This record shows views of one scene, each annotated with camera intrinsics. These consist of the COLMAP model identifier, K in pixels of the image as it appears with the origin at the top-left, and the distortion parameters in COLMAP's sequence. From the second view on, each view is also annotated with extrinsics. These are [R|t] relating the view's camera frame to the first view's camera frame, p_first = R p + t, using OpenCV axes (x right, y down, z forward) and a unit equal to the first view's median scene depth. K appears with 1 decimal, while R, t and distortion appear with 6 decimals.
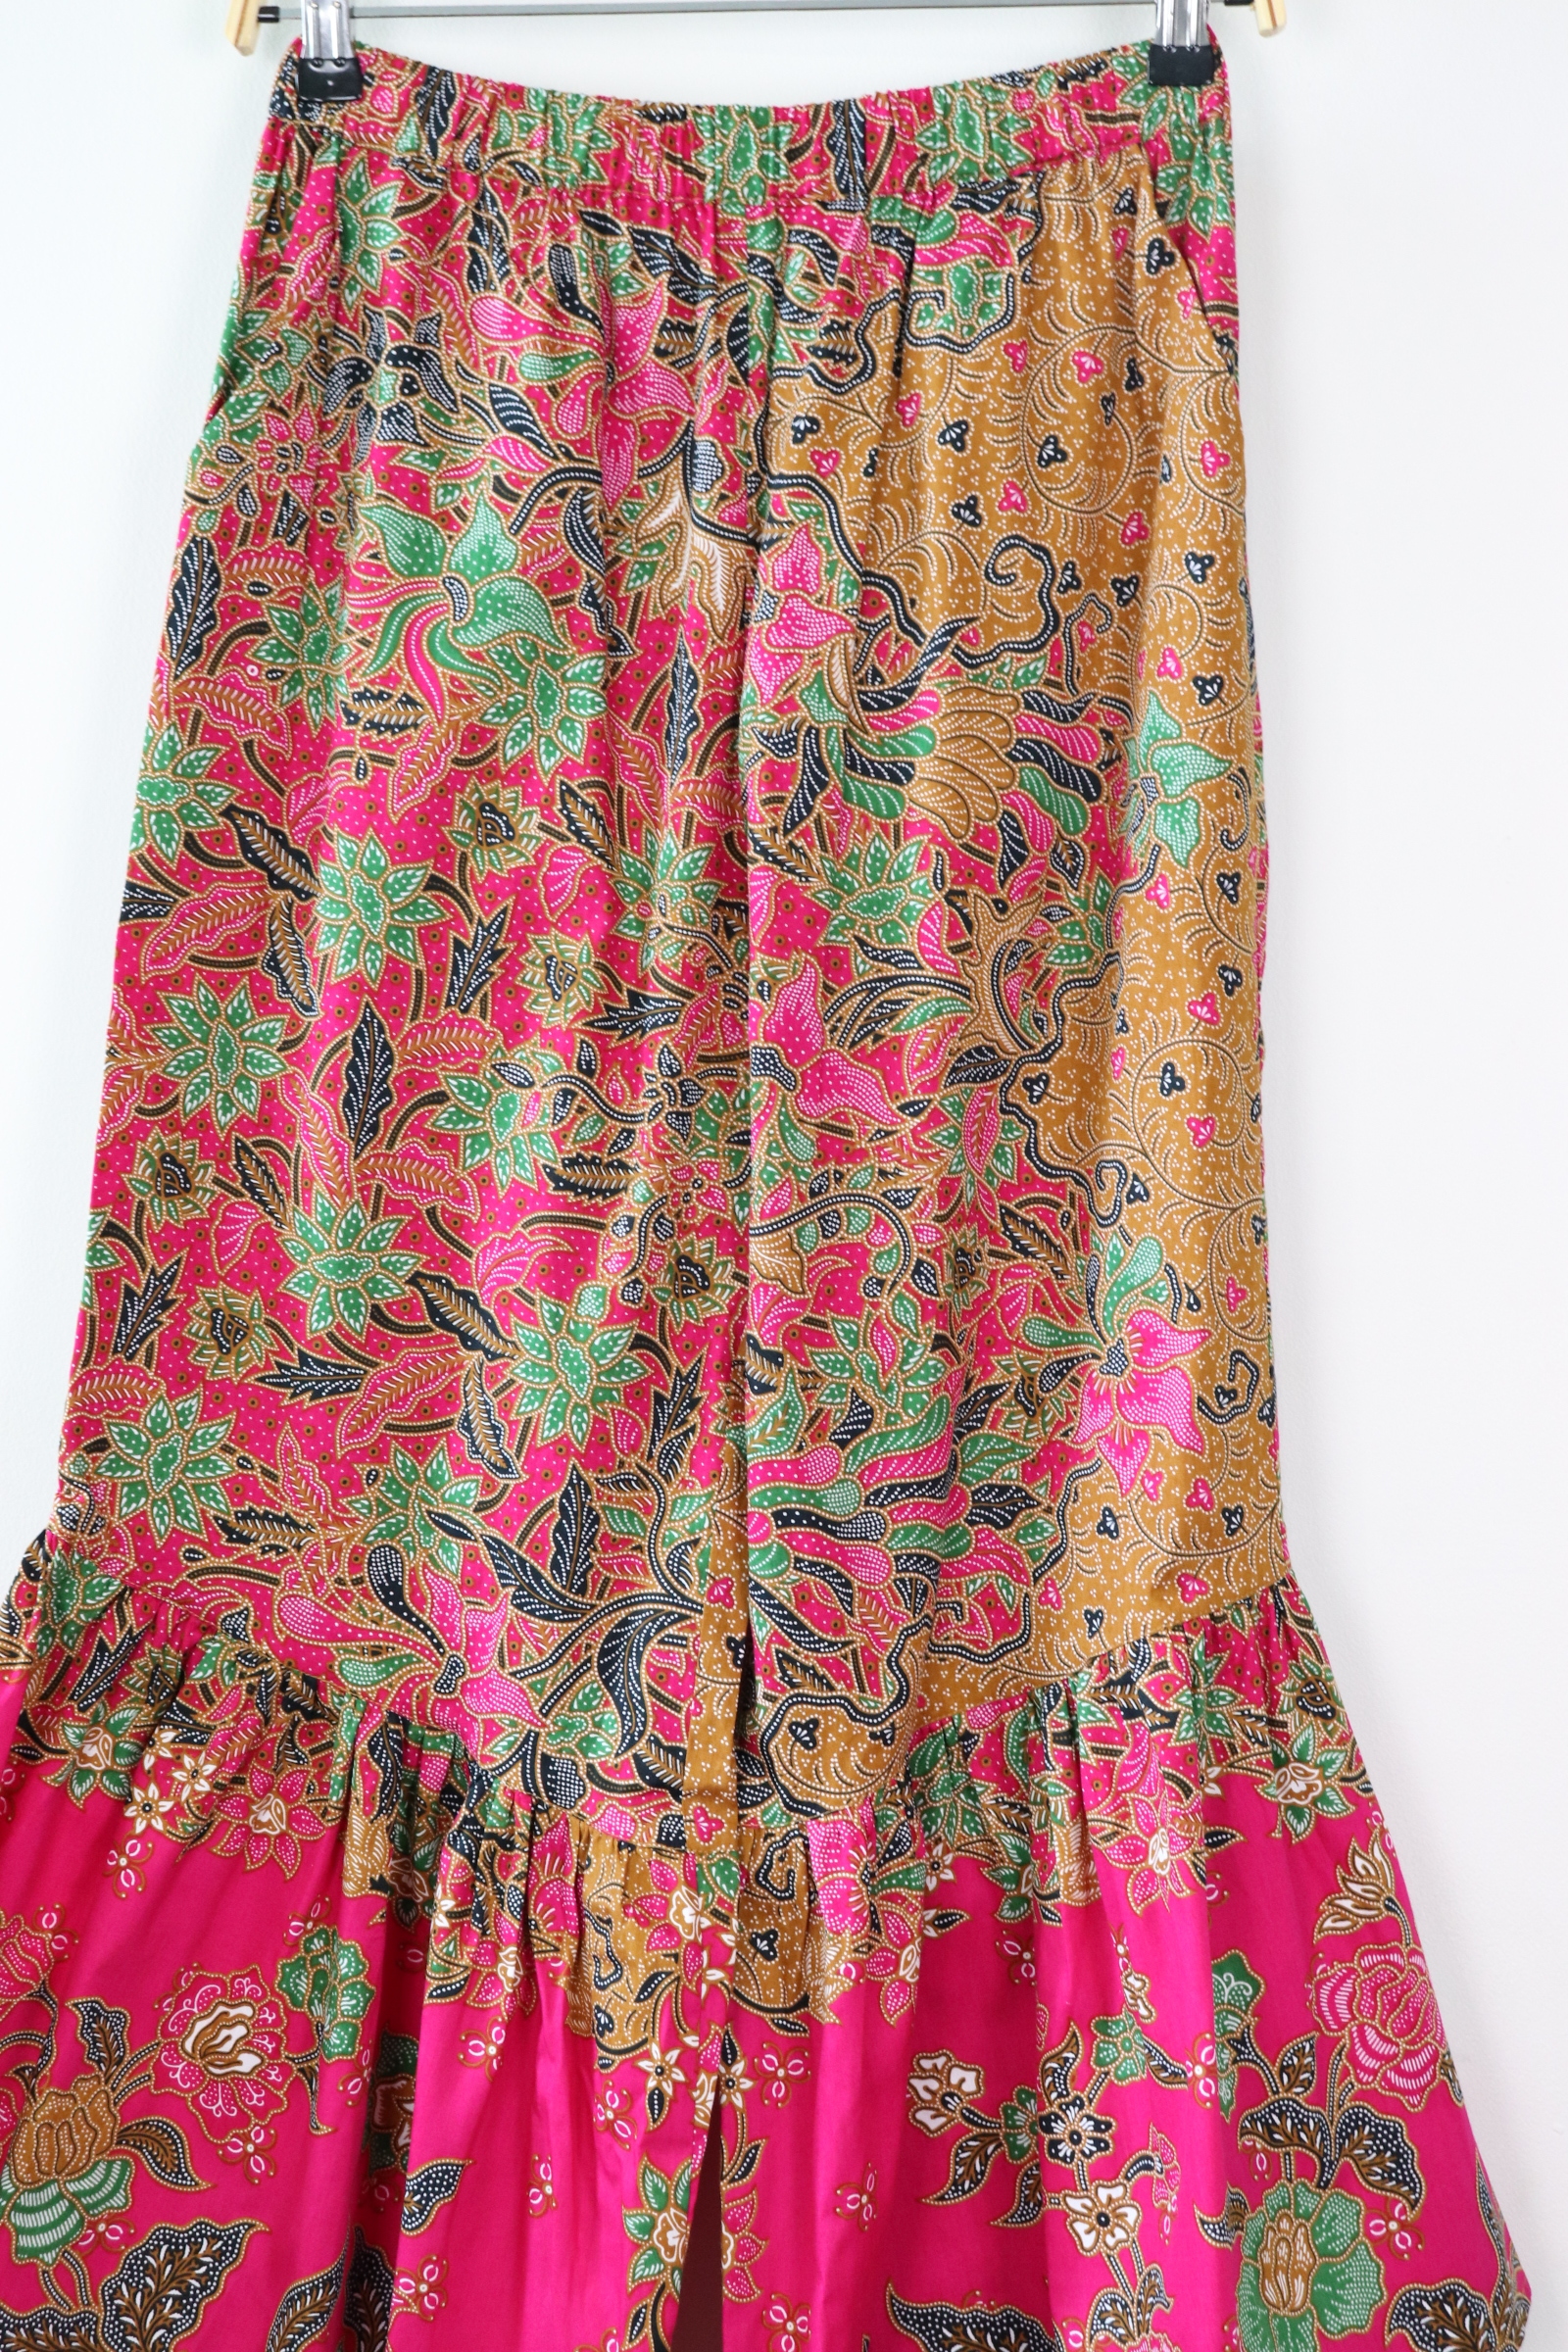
lens RADIAL K [[3646.4, 0, 821.5], [0, 3646.4, 1209.4], [0, 0, 1]] dist [0.041461, 0.000000]
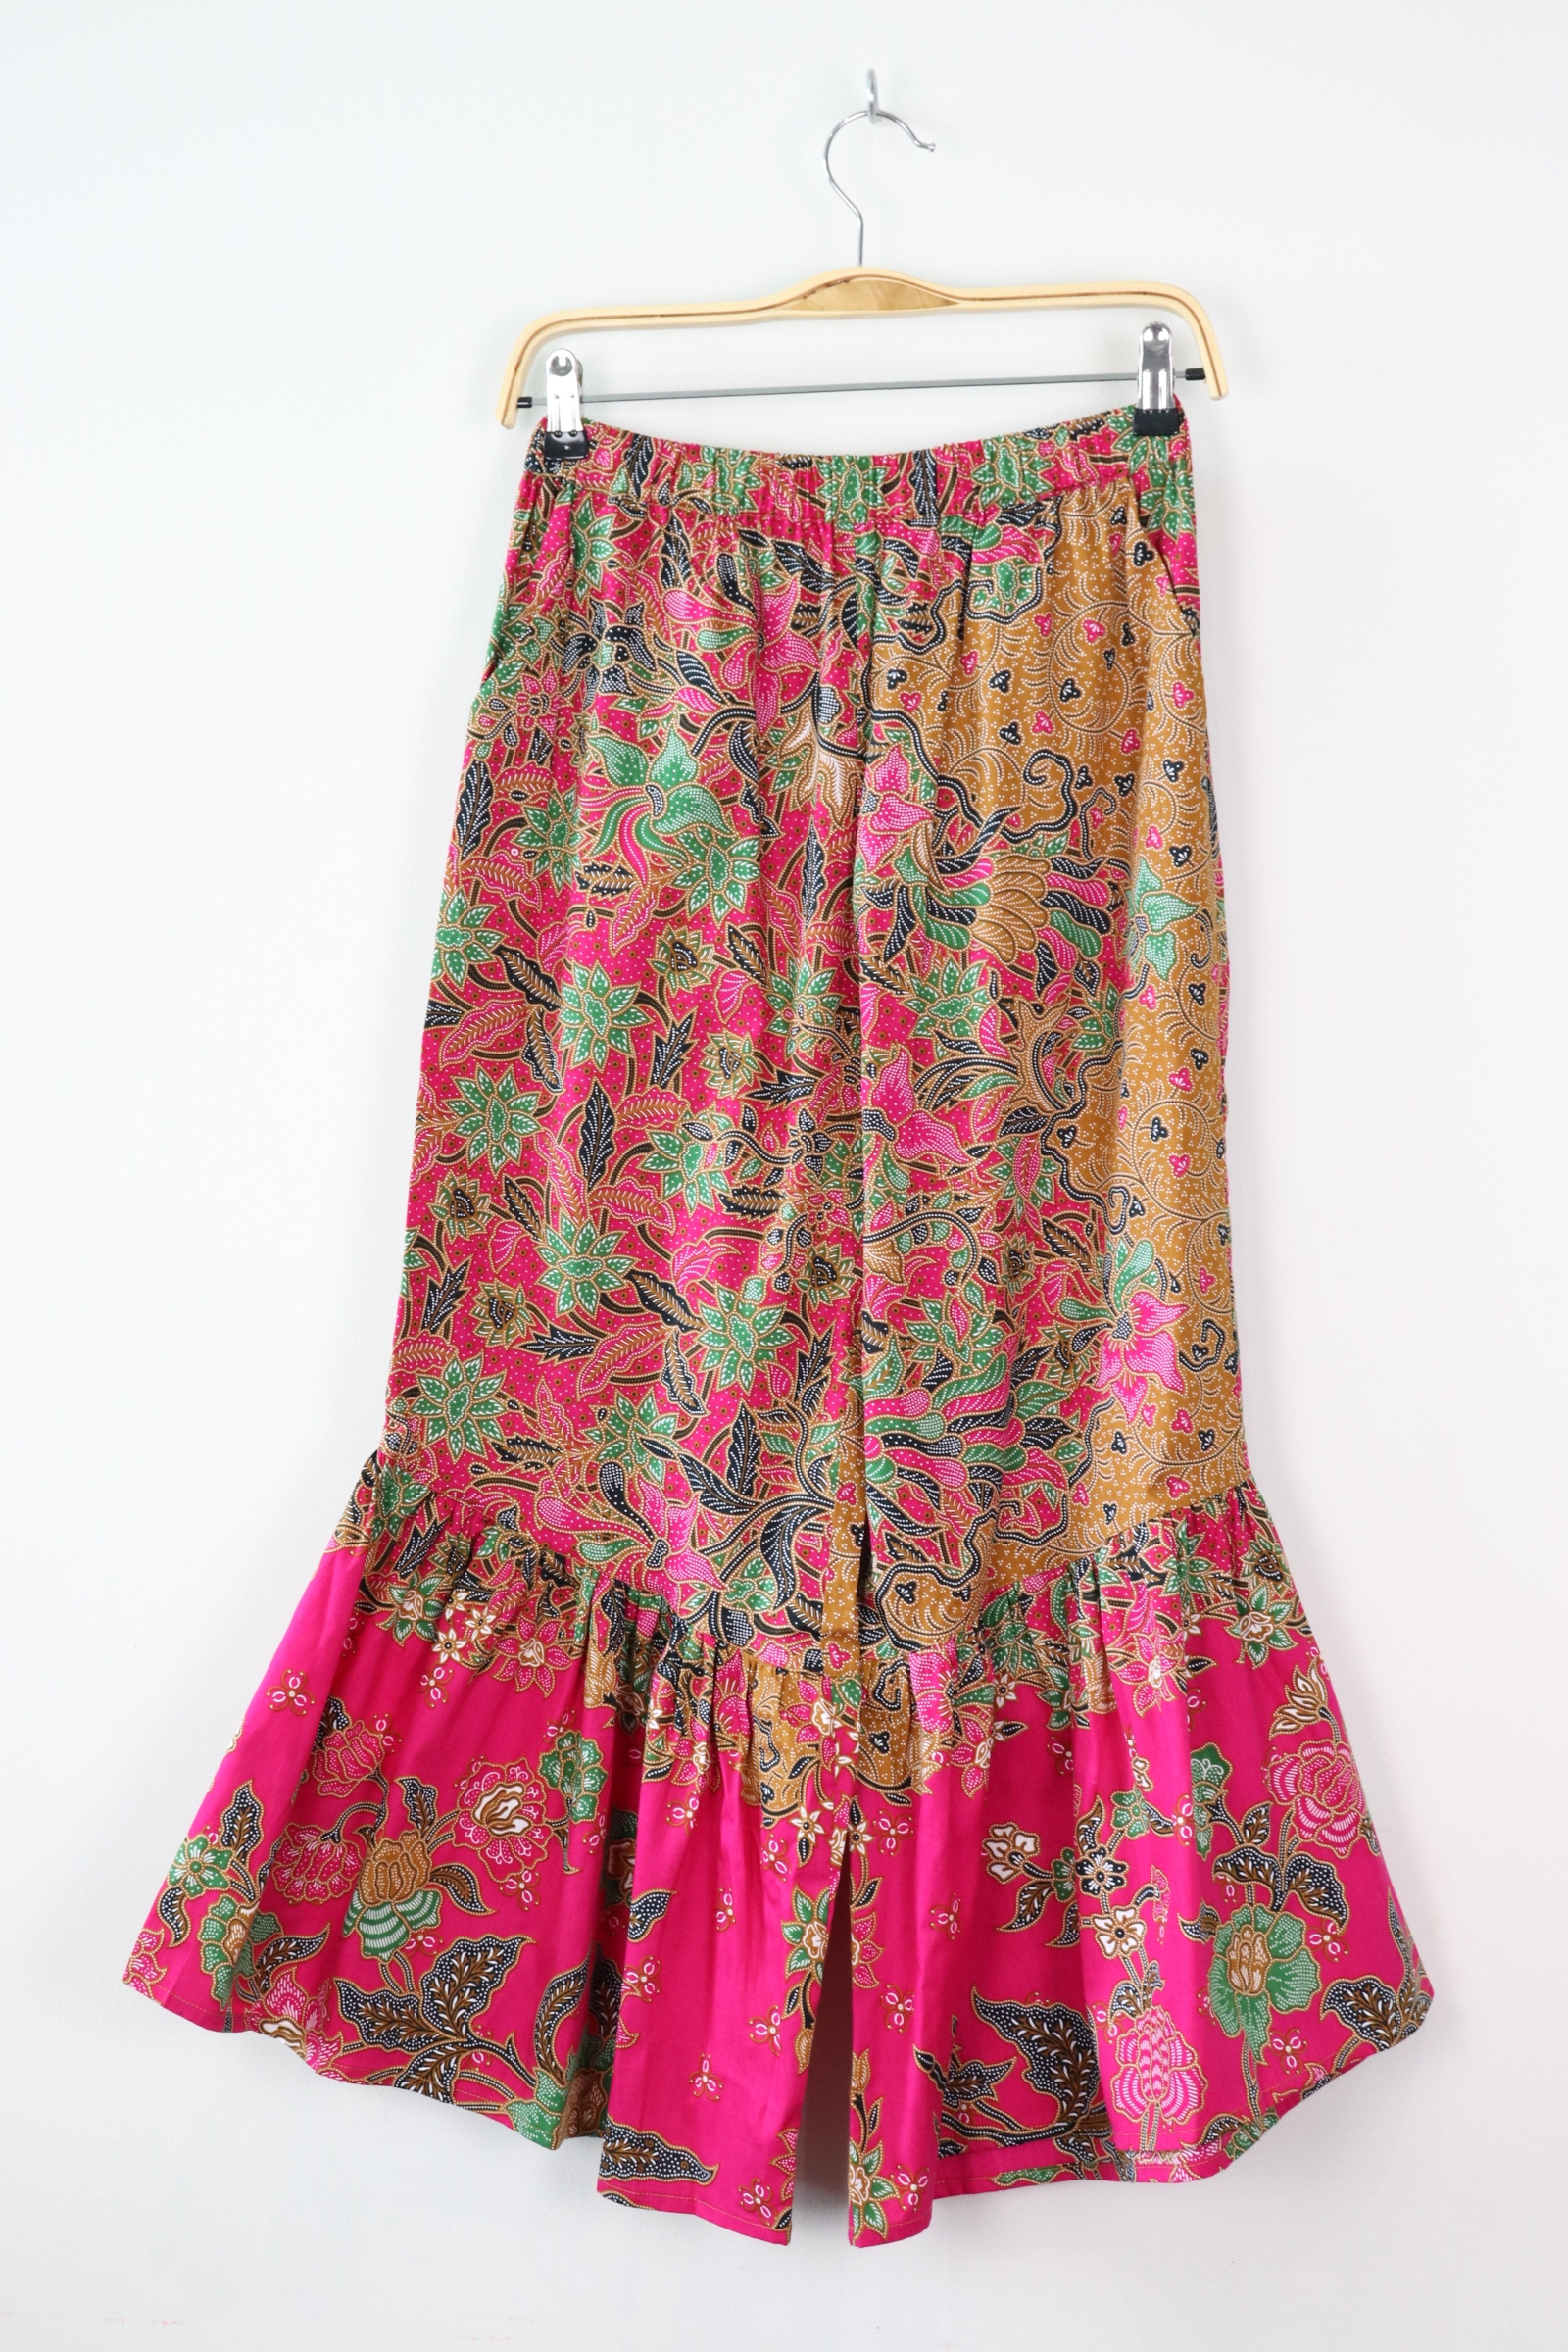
lens RADIAL K [[3070.3, 0, 791.4], [0, 3070.3, 1192.5], [0, 0, 1]] dist [-0.036372, 0.000000]
pose [[0.998180, -0.010790, -0.059337, 0.023248], [0.009707, 0.999782, -0.018512, 0.009703], [0.059524, 0.017902, 0.998066, -0.196820]]
